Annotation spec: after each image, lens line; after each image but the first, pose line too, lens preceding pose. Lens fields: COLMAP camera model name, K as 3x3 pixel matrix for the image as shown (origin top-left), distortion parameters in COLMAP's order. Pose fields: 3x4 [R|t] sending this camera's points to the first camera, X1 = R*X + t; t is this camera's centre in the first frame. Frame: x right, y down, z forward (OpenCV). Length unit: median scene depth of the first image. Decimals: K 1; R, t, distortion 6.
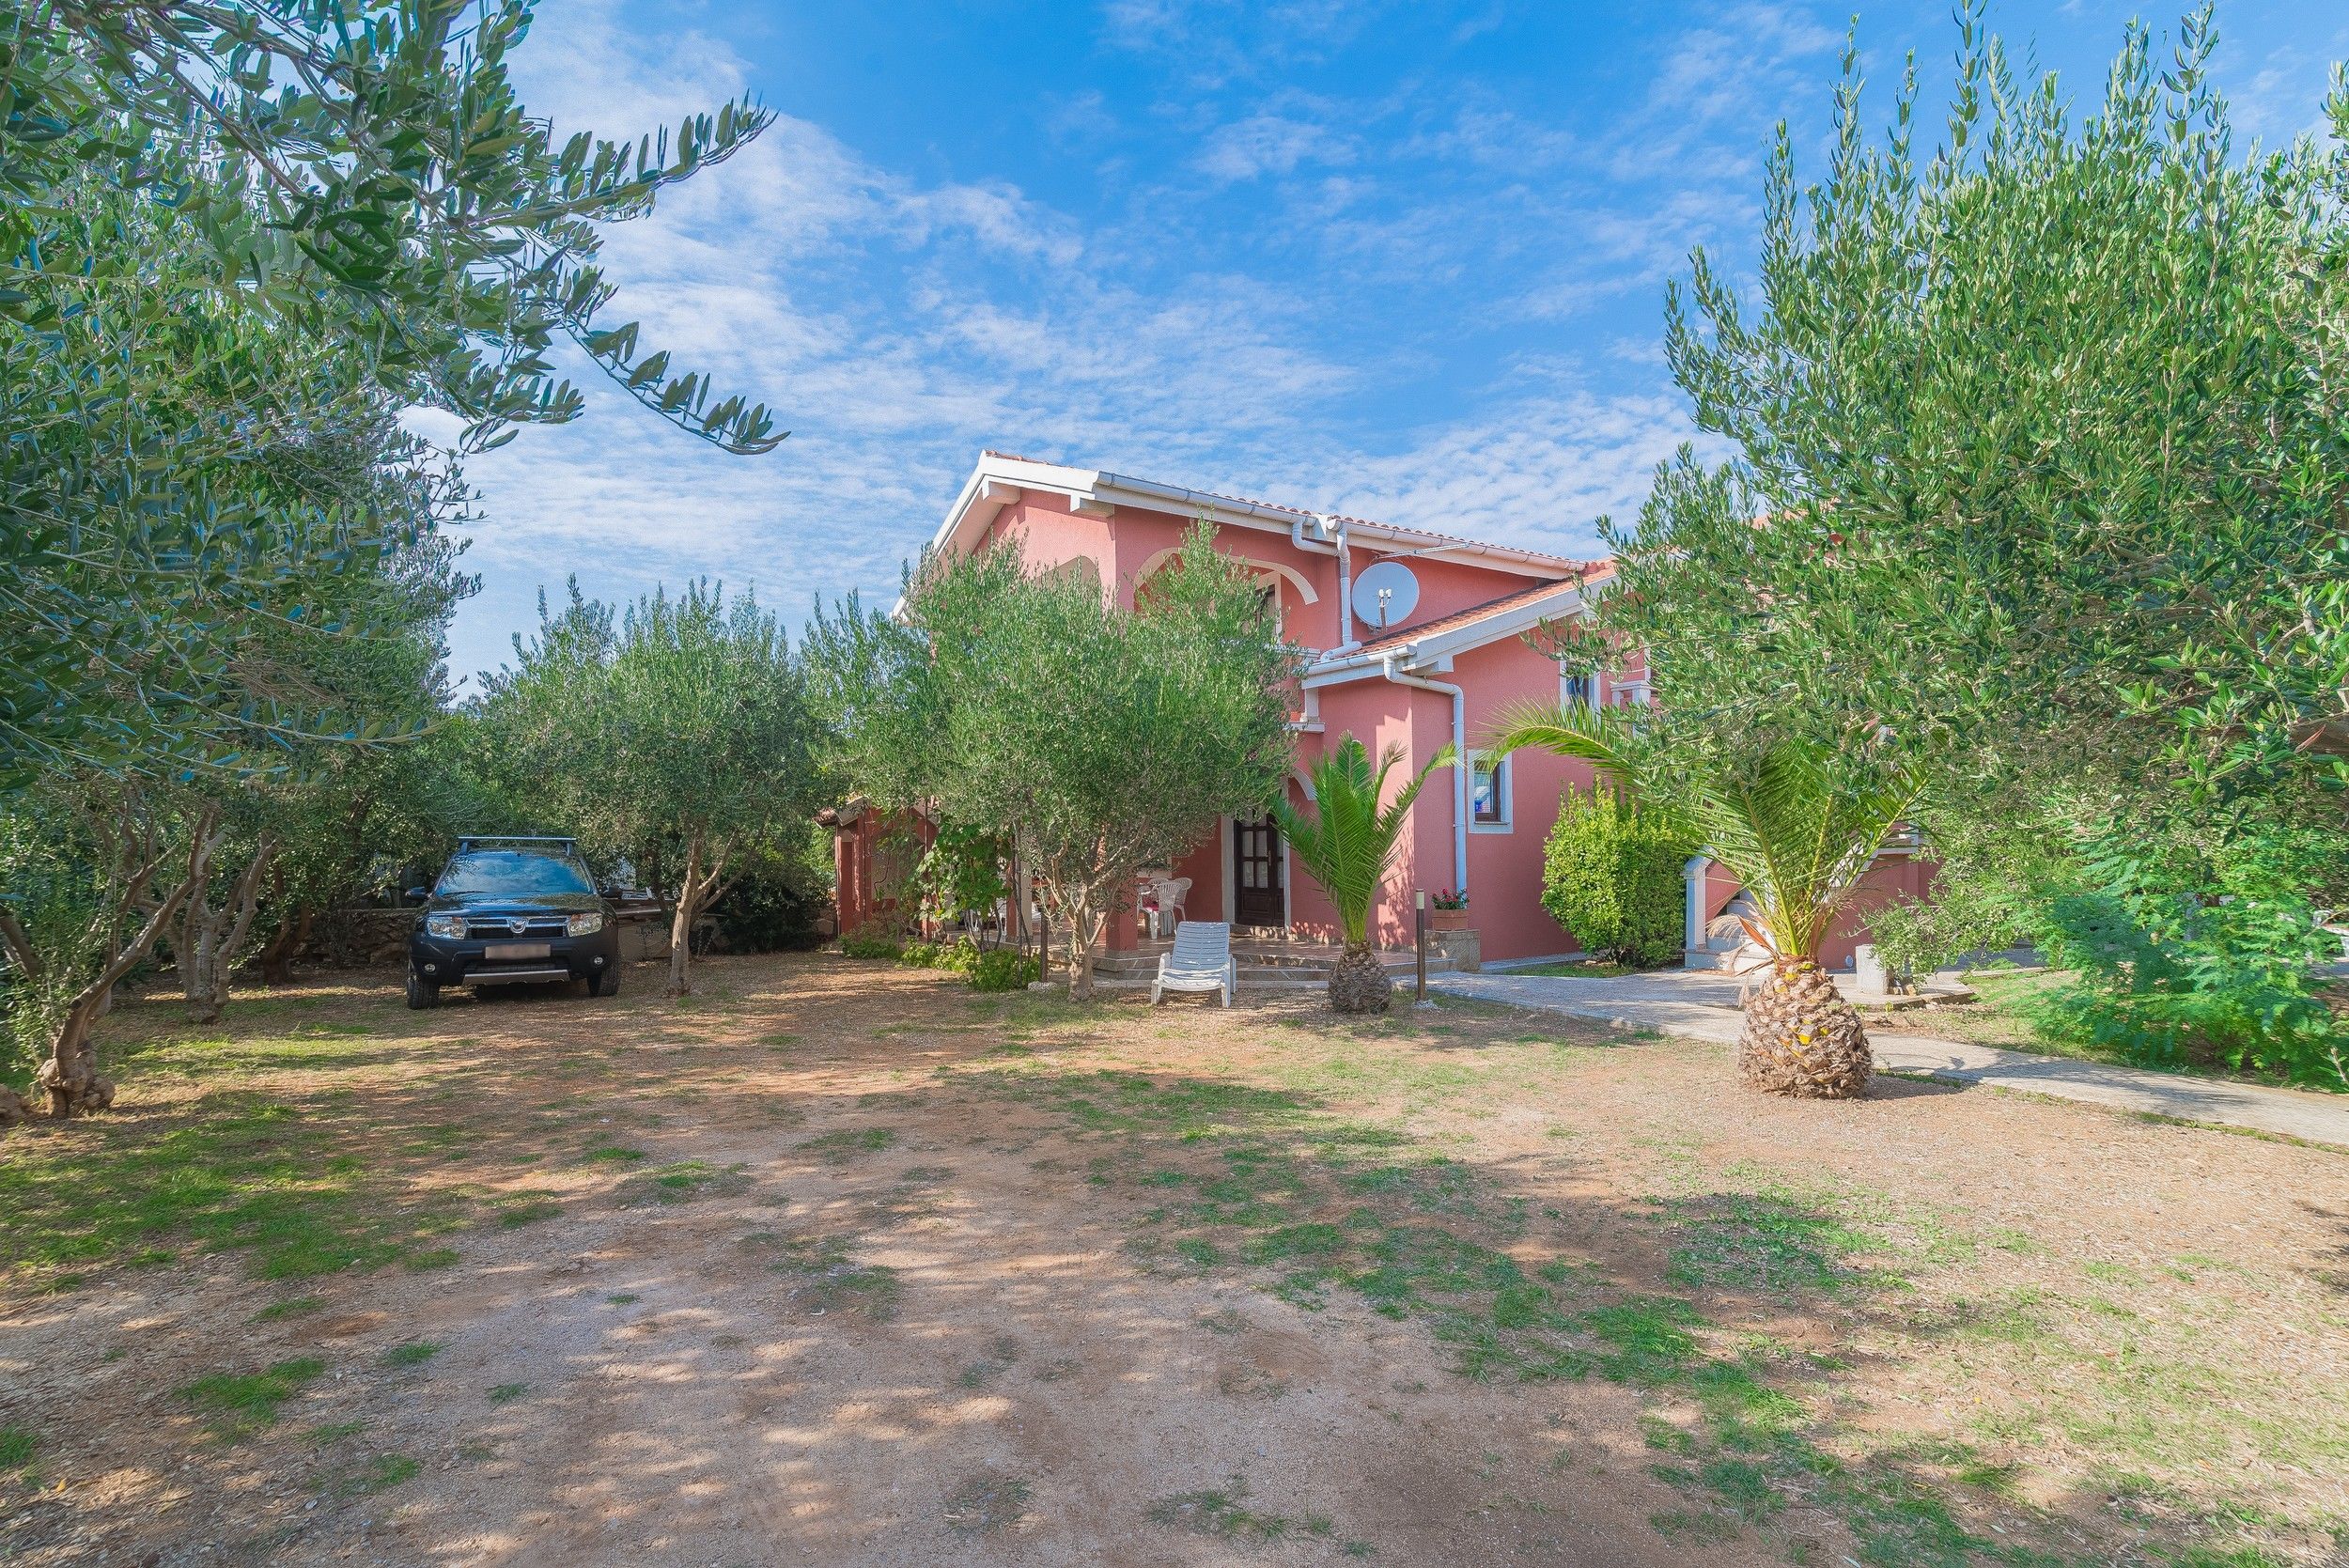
lens RADIAL K [[1094.9, 0, 1175.5], [0, 1094.9, 863.3], [0, 0, 1]] dist [0.025535, 0.000016]
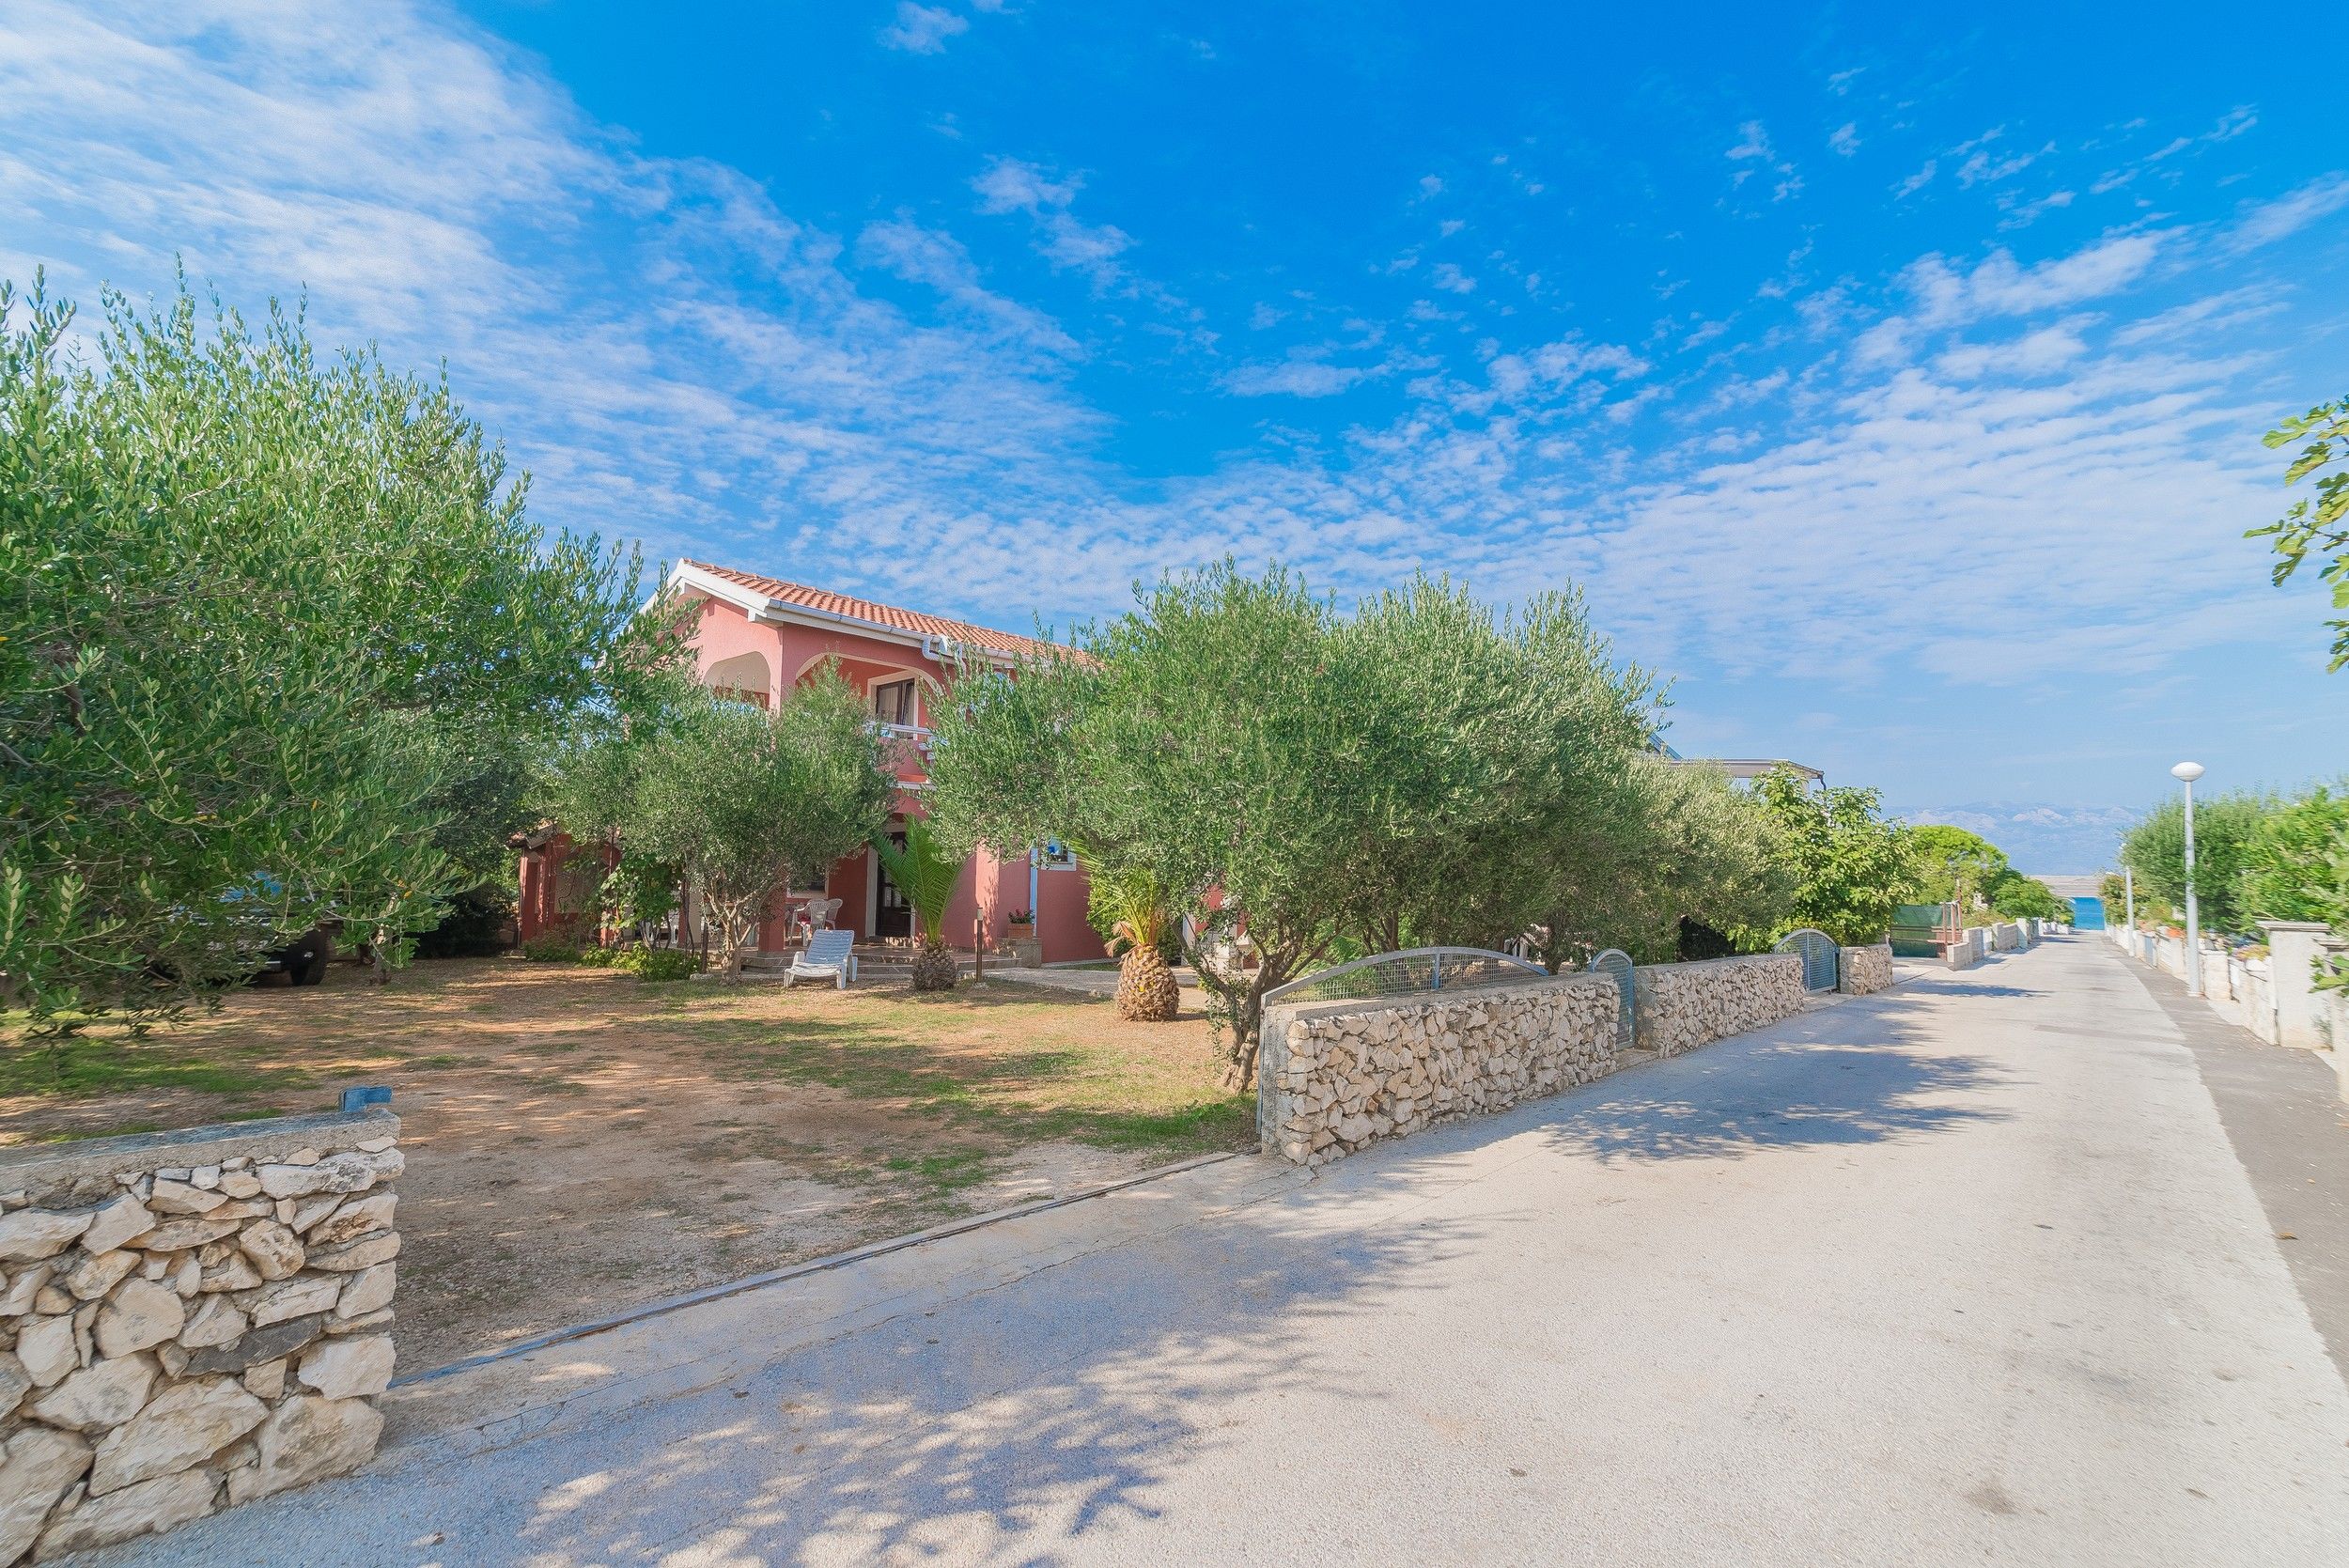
lens RADIAL K [[1080.0, 0, 1179.5], [0, 1080.0, 798.2], [0, 0, 1]] dist [0.026108, -0.000152]
pose [[0.965468, 0.043373, 0.256888, 0.090264], [-0.020894, 0.995759, -0.089597, 0.002831], [-0.259684, 0.081135, 0.962279, -0.433615]]
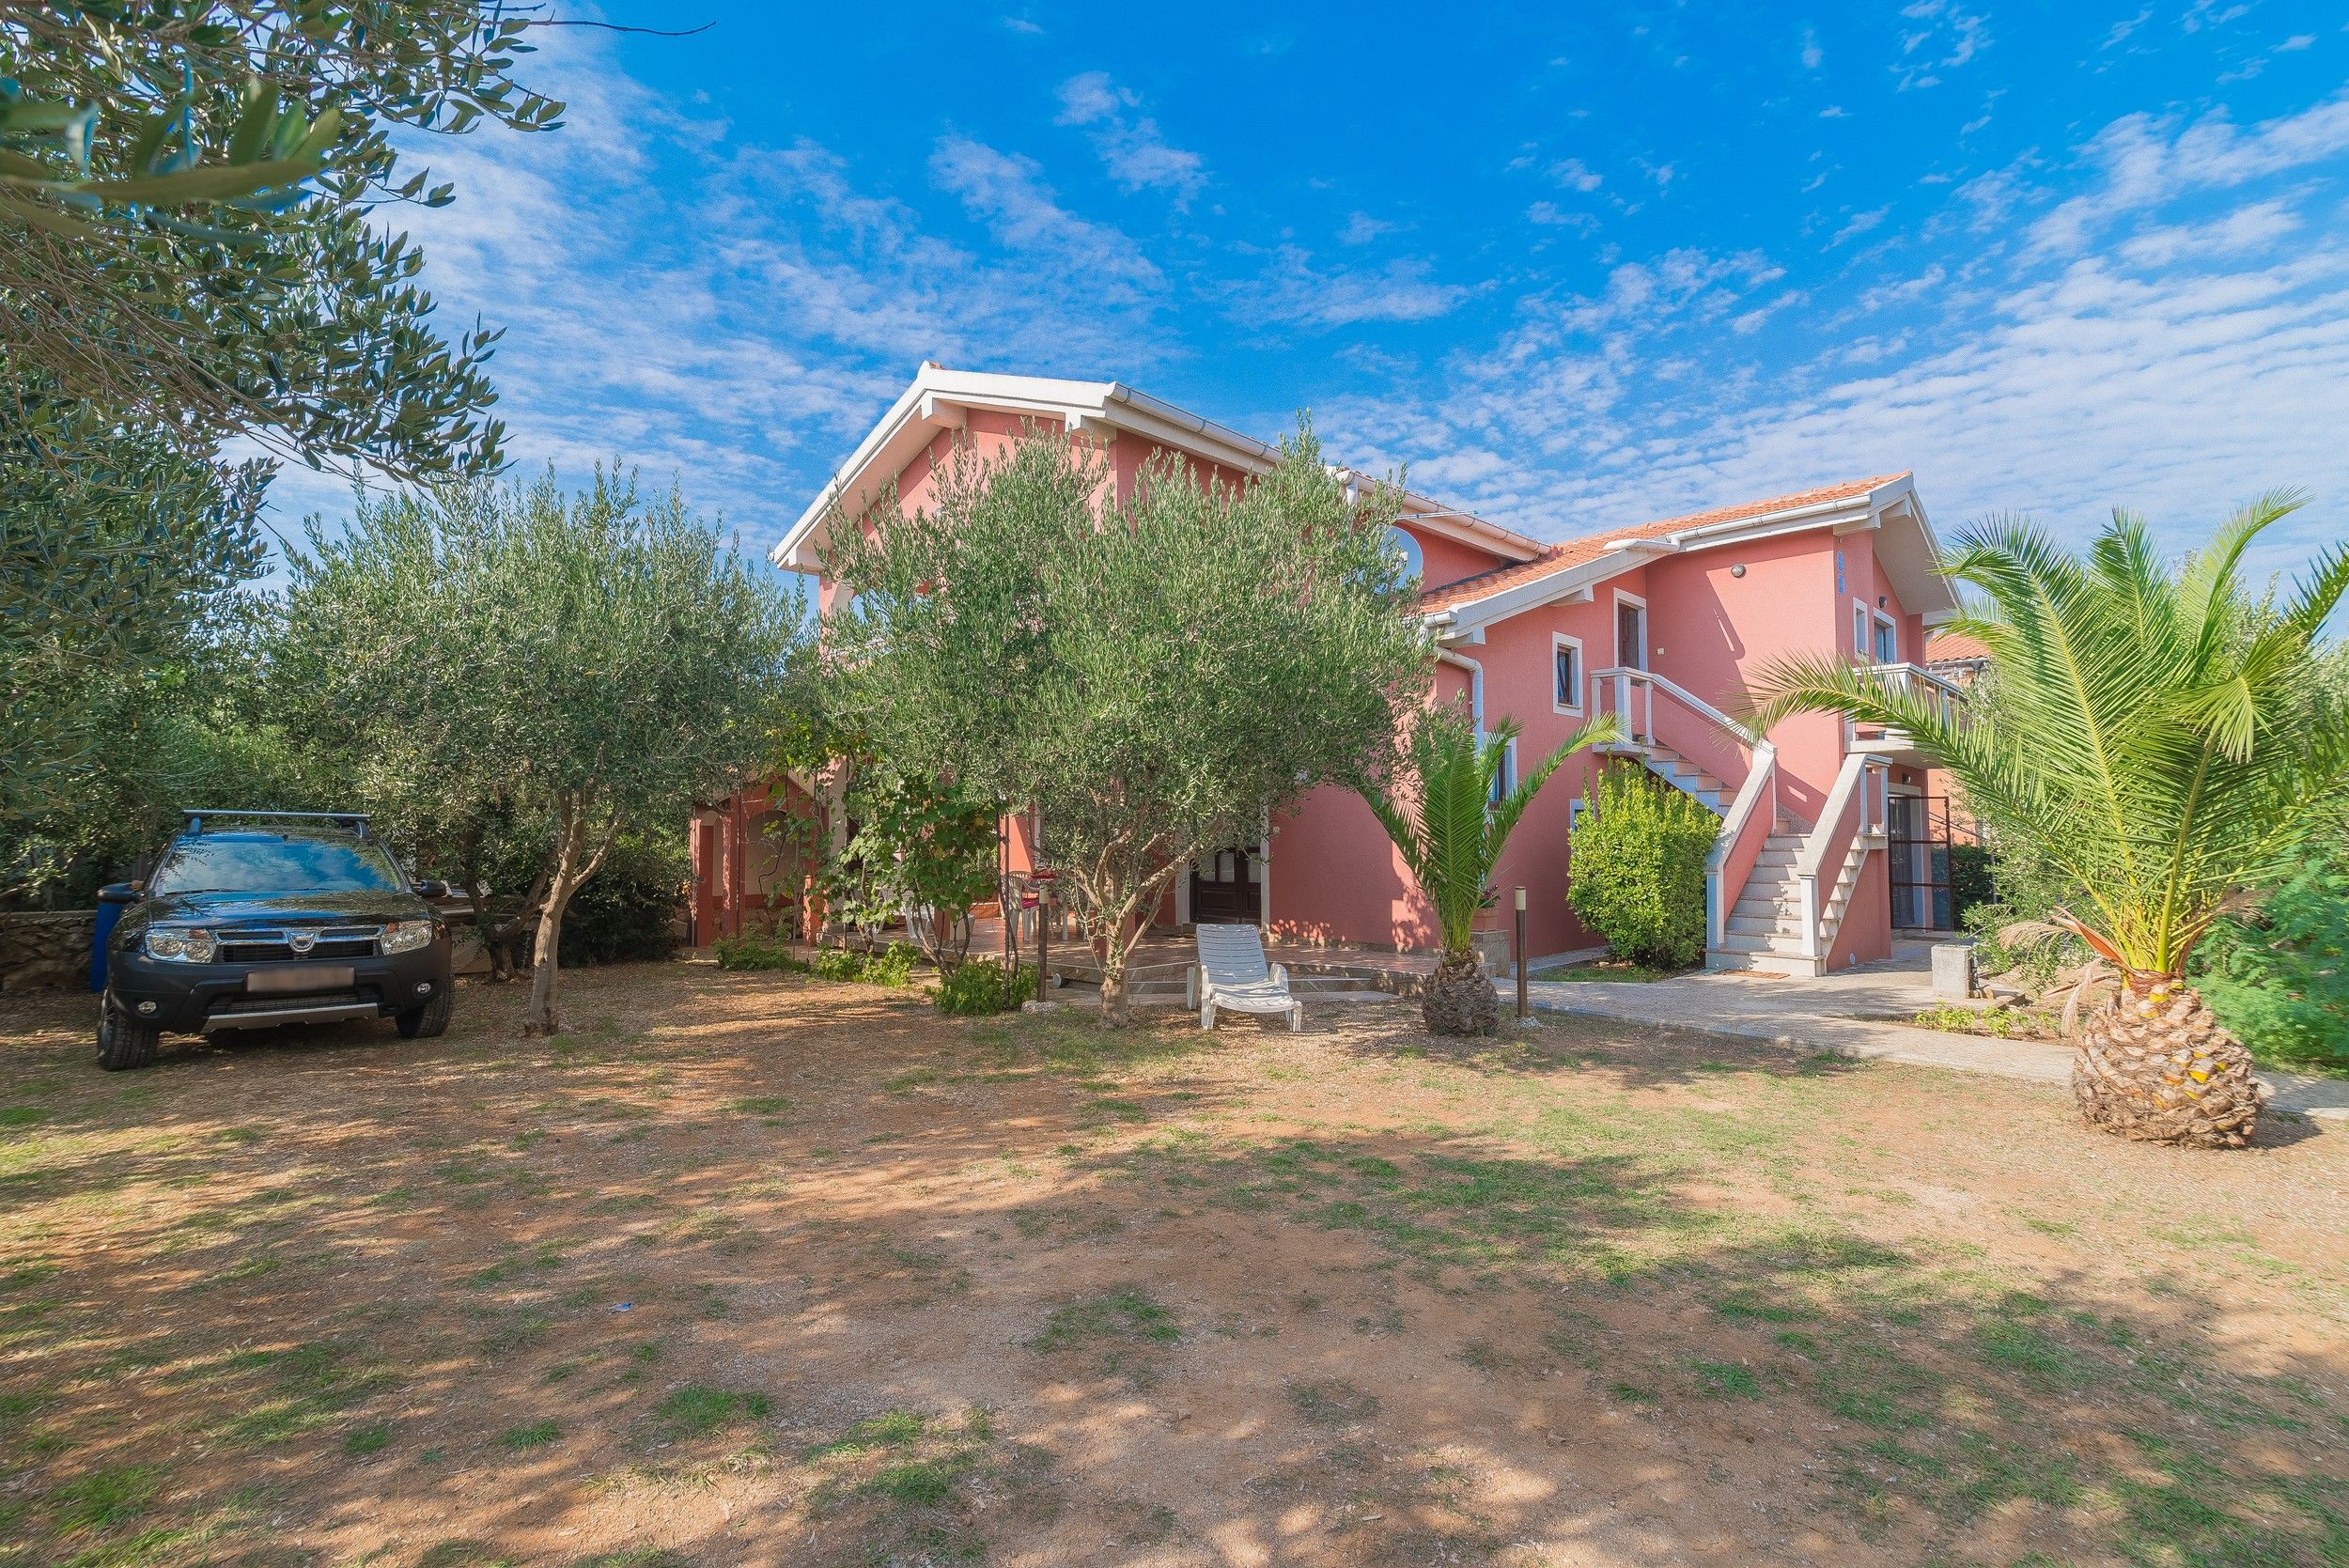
lens RADIAL K [[1066.4, 0, 1178.2], [0, 1066.4, 816.7], [0, 0, 1]] dist [0.020836, -0.000452]
pose [[0.976818, 0.013746, 0.213629, -0.194407], [-0.006200, 0.999334, -0.035955, 0.000688], [-0.213981, 0.033797, 0.976253, 0.213007]]
